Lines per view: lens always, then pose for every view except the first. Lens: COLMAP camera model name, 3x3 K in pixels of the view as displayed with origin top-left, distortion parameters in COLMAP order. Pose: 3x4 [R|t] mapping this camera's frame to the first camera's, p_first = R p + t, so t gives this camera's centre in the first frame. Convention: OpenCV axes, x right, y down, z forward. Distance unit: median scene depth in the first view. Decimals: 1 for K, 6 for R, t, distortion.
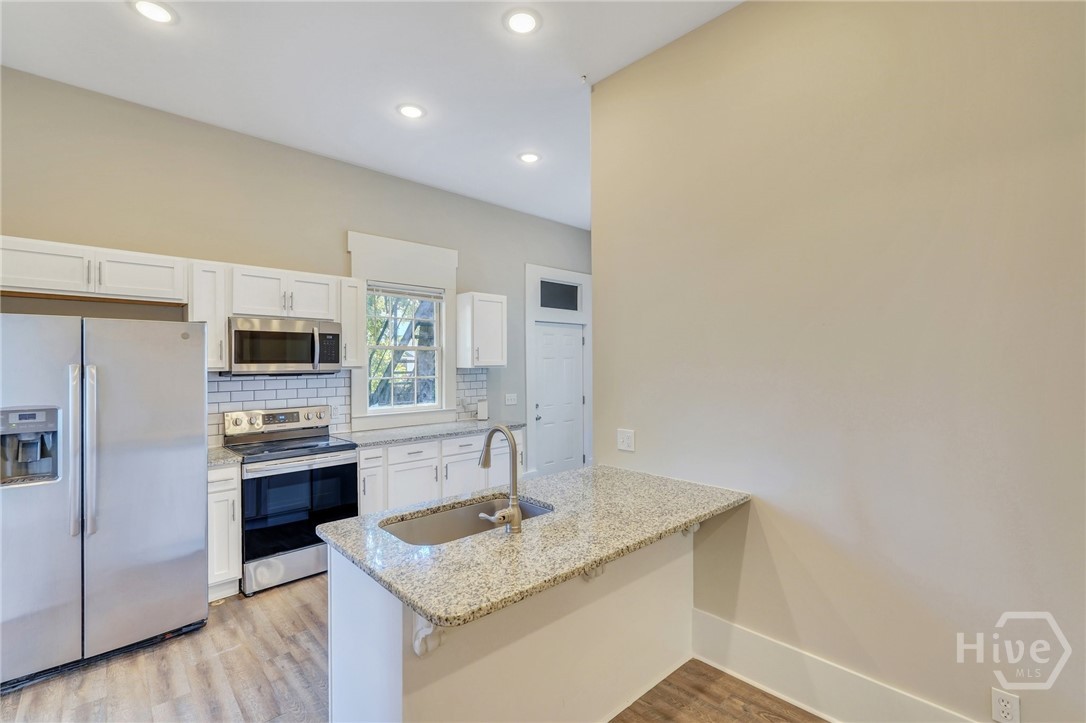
lens RADIAL K [[484.7, 0, 543.0], [0, 484.7, 361.5], [0, 0, 1]] dist [-0.004691, 0.000408]
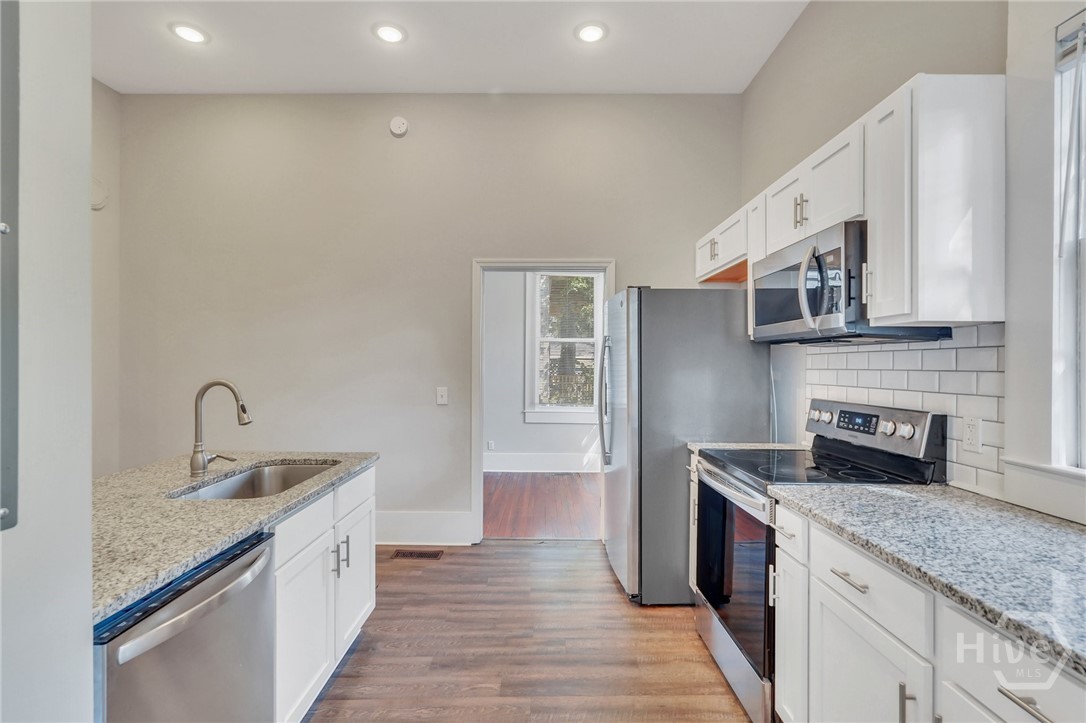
lens RADIAL K [[506.2, 0, 540.8], [0, 506.2, 358.1], [0, 0, 1]] dist [-0.014905, 0.012021]
pose [[-0.692930, -0.007629, -0.720964, 0.114283], [-0.000189, 0.999946, -0.010400, 0.053754], [0.721005, -0.007070, -0.692894, 1.180405]]
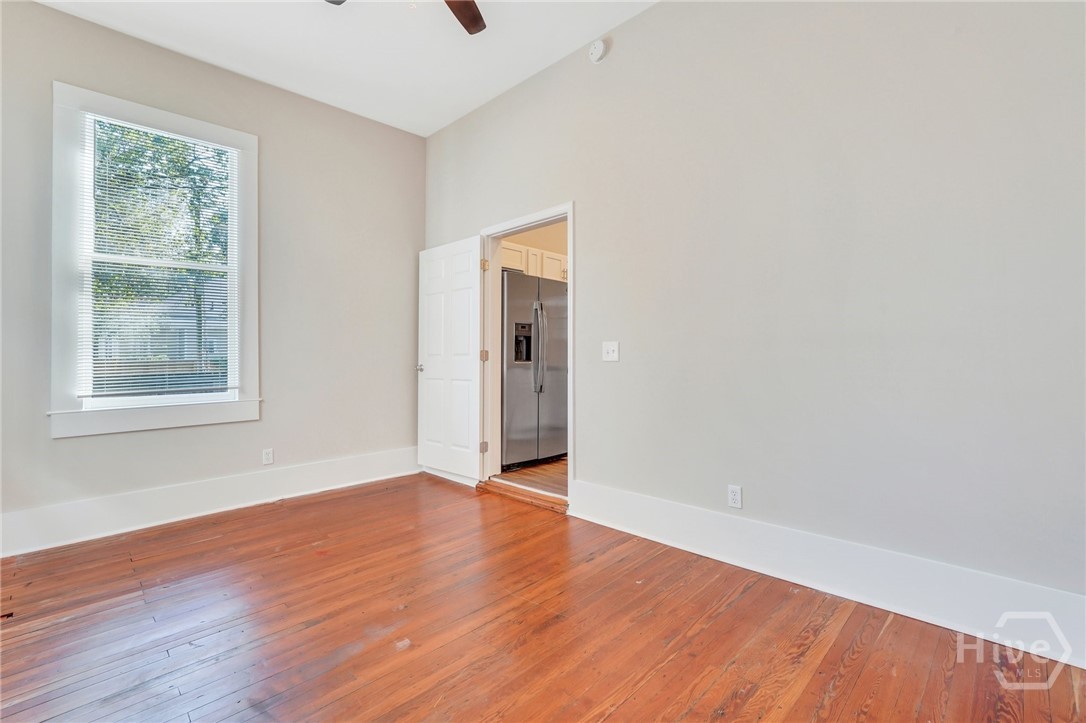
lens RADIAL K [[486.5, 0, 539.1], [0, 486.5, 363.1], [0, 0, 1]] dist [-0.013629, 0.010534]
pose [[0.999097, 0.001928, 0.042444, -0.669750], [-0.002617, 0.999865, 0.016200, 0.138714], [-0.042407, -0.016297, 0.998967, -0.582875]]
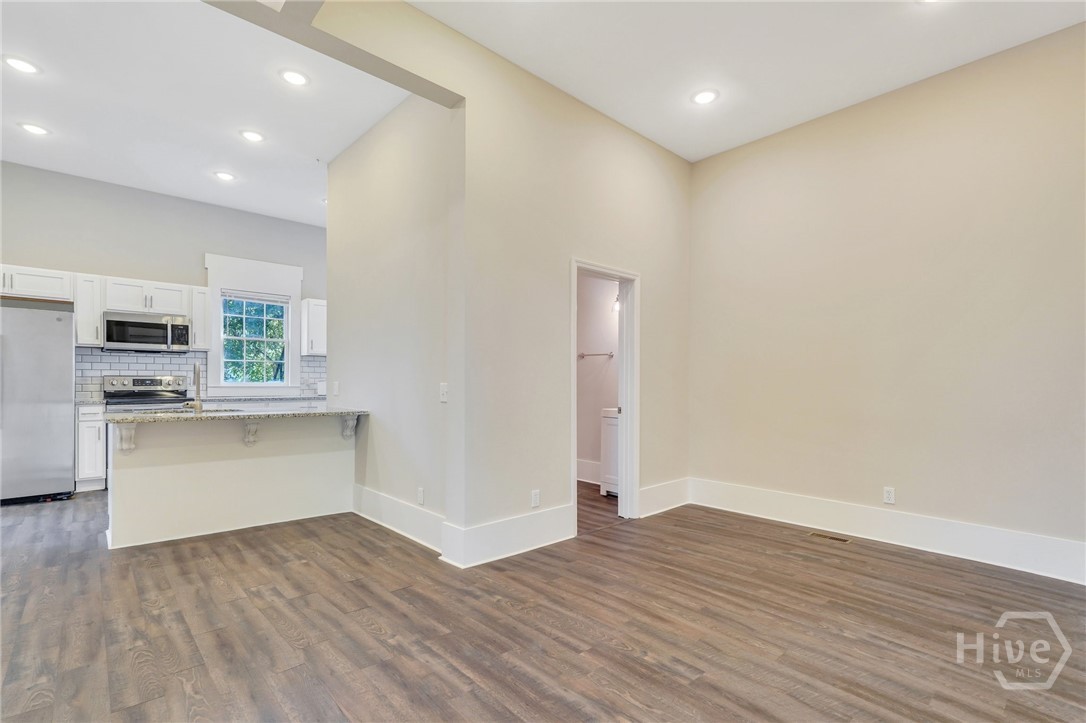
lens RADIAL K [[511.5, 0, 549.2], [0, 511.5, 382.8], [0, 0, 1]] dist [-0.019385, 0.010912]
pose [[0.999921, 0.011359, -0.005371, 0.702019], [-0.011338, 0.999929, 0.003797, 0.102214], [0.005414, -0.003736, 0.999978, -0.540098]]
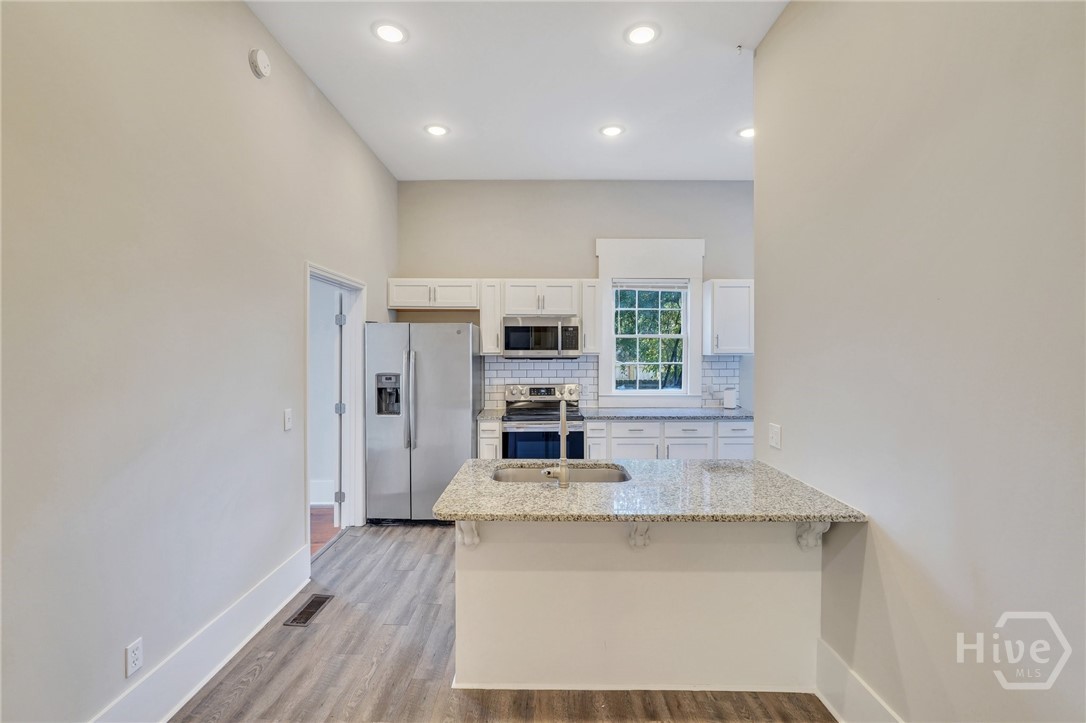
lens RADIAL K [[486.5, 0, 539.1], [0, 486.5, 363.1], [0, 0, 1]] dist [-0.013629, 0.010534]
pose [[0.727261, 0.020914, -0.686042, 0.372623], [-0.001375, 0.999578, 0.029014, 0.000866], [0.686360, -0.020158, 0.726983, 0.035010]]
